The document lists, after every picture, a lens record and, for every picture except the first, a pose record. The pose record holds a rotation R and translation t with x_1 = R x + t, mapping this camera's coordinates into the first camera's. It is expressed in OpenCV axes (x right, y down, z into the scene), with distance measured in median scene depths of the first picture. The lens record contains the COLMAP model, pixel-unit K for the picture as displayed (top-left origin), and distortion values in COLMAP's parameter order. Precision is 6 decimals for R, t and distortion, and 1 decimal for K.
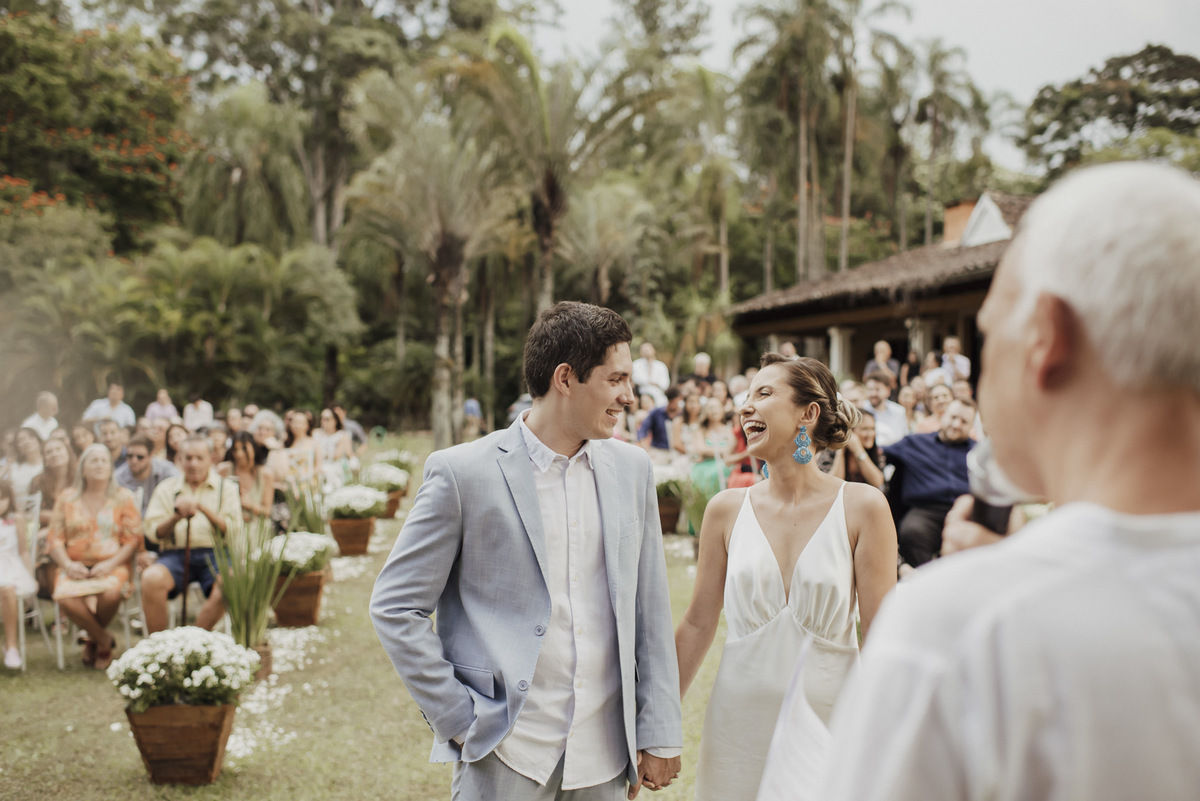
lens RADIAL K [[1257.4, 0, 590.7], [0, 1257.4, 406.5], [0, 0, 1]] dist [-0.082891, 0.043012]
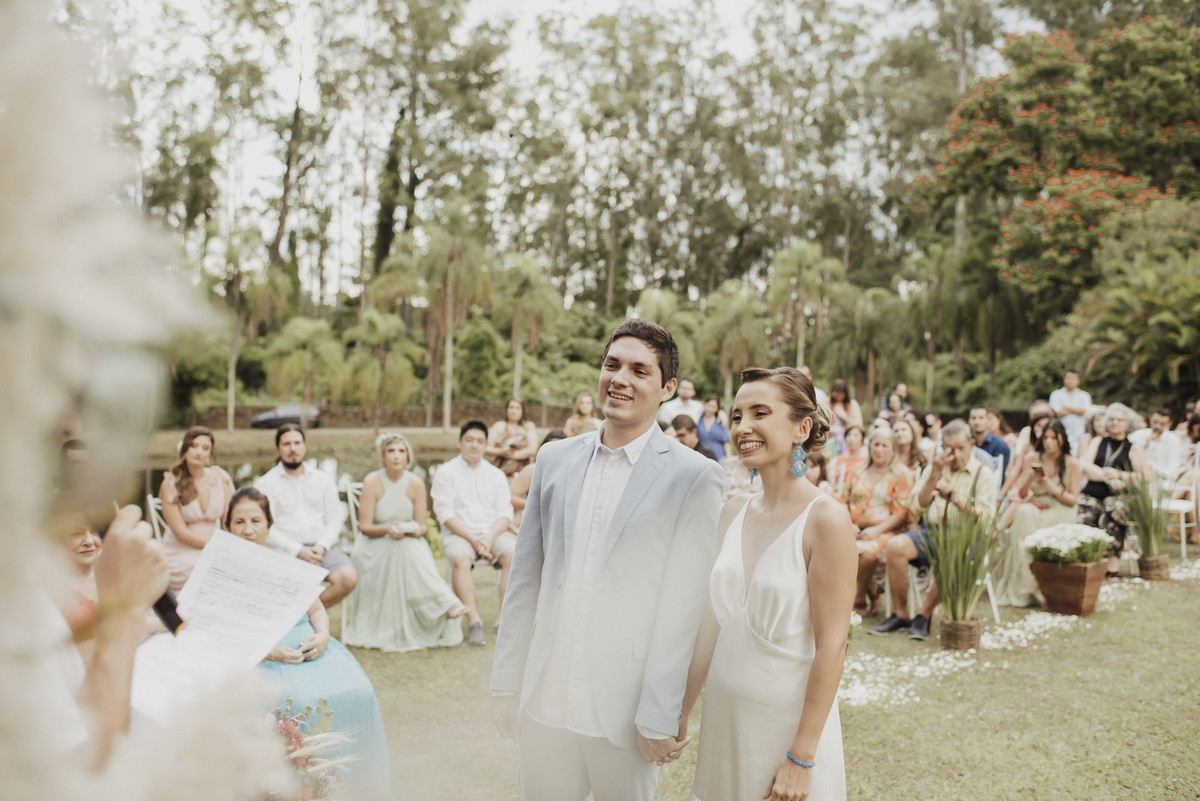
lens RADIAL K [[1190.8, 0, 600.0], [0, 1190.8, 400.5], [0, 0, 1]] dist [-0.083988, 0.071200]
pose [[0.624309, 0.039324, -0.780187, 0.055848], [-0.032264, 0.999178, 0.024544, -0.002266], [0.780511, 0.009849, 0.625065, 0.018073]]
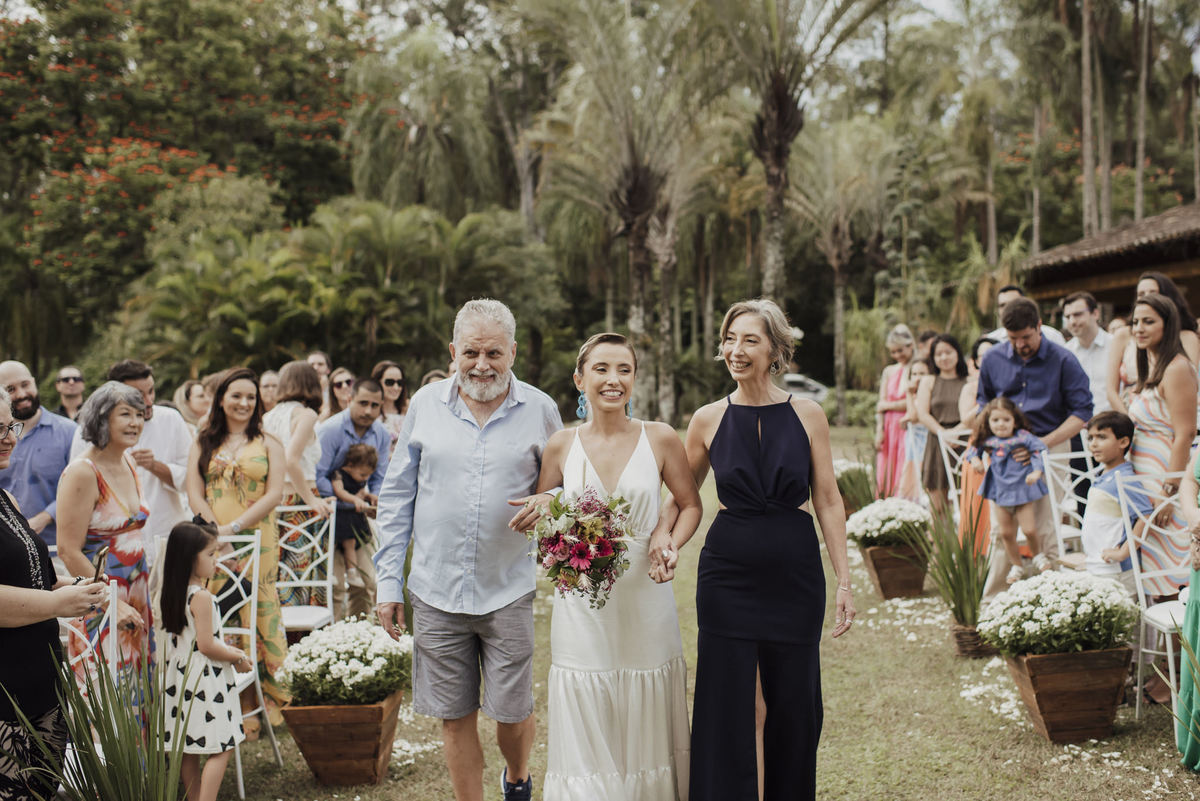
lens RADIAL K [[1277.8, 0, 614.7], [0, 1277.8, 380.9], [0, 0, 1]] dist [-0.086410, 0.026360]
pose [[0.987104, -0.015670, -0.159312, -0.007168], [0.014798, 0.999868, -0.006655, -0.004171], [0.159395, 0.004212, 0.987206, 0.161423]]
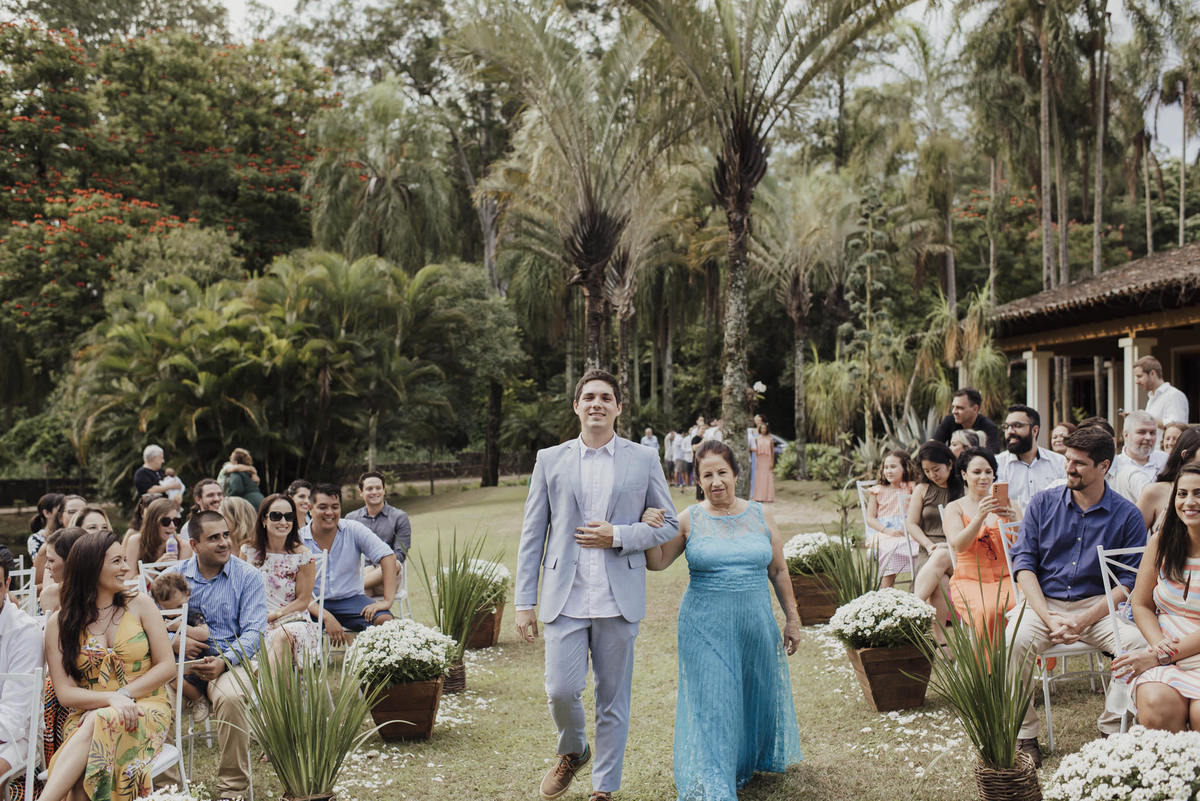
lens RADIAL K [[1225.7, 0, 595.3], [0, 1225.7, 404.6], [0, 0, 1]] dist [-0.088497, 0.059983]
pose [[0.989341, -0.016420, -0.144691, -0.010647], [0.012630, 0.999554, -0.027068, -0.006703], [0.145071, 0.024951, 0.989107, 0.202786]]
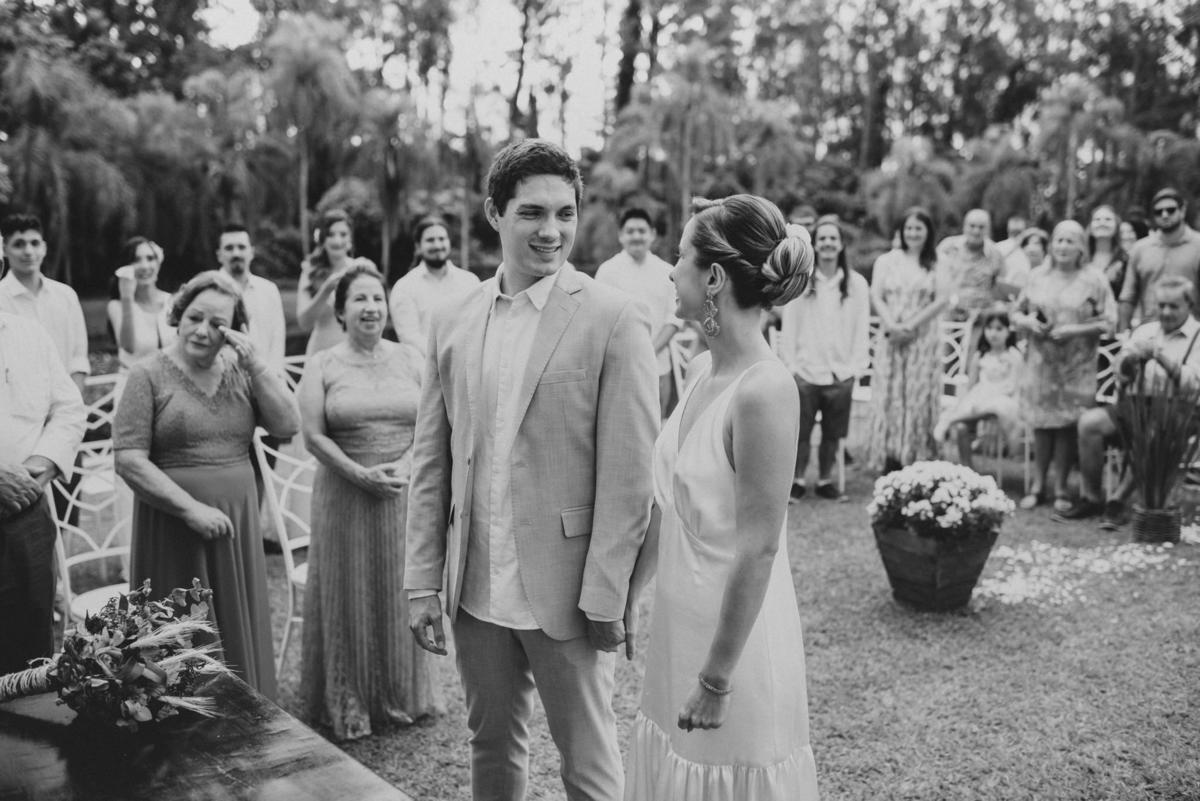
lens RADIAL K [[1225.7, 0, 595.3], [0, 1225.7, 404.6], [0, 0, 1]] dist [-0.088497, 0.059983]
pose [[0.445752, 0.142386, -0.883760, 0.055366], [-0.020445, 0.988630, 0.148970, -0.001452], [0.894923, -0.048335, 0.443595, 0.038890]]
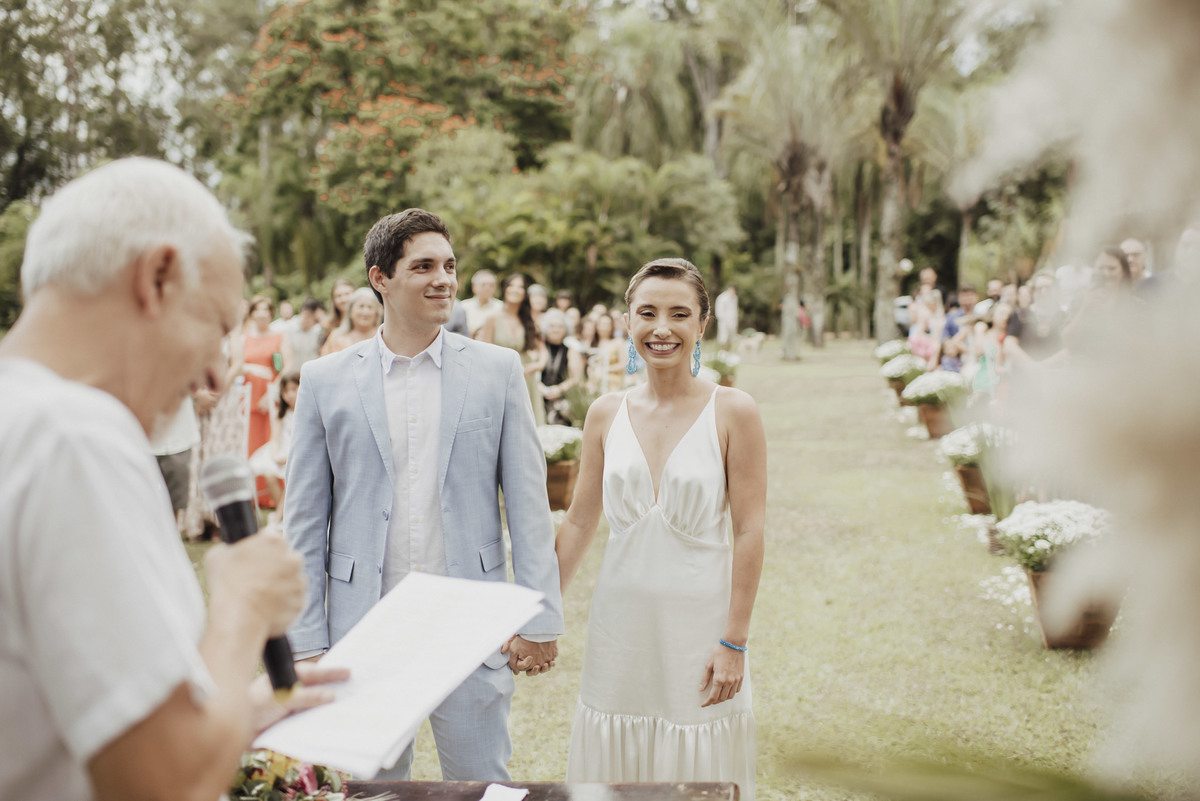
lens RADIAL K [[1200.2, 0, 600.0], [0, 1200.2, 400.5], [0, 0, 1]] dist [-0.122176, 0.148987]
pose [[0.949896, 0.027888, -0.311318, 0.026961], [-0.004484, 0.997125, 0.075642, 0.000009], [0.312533, -0.070456, 0.947290, 0.004409]]
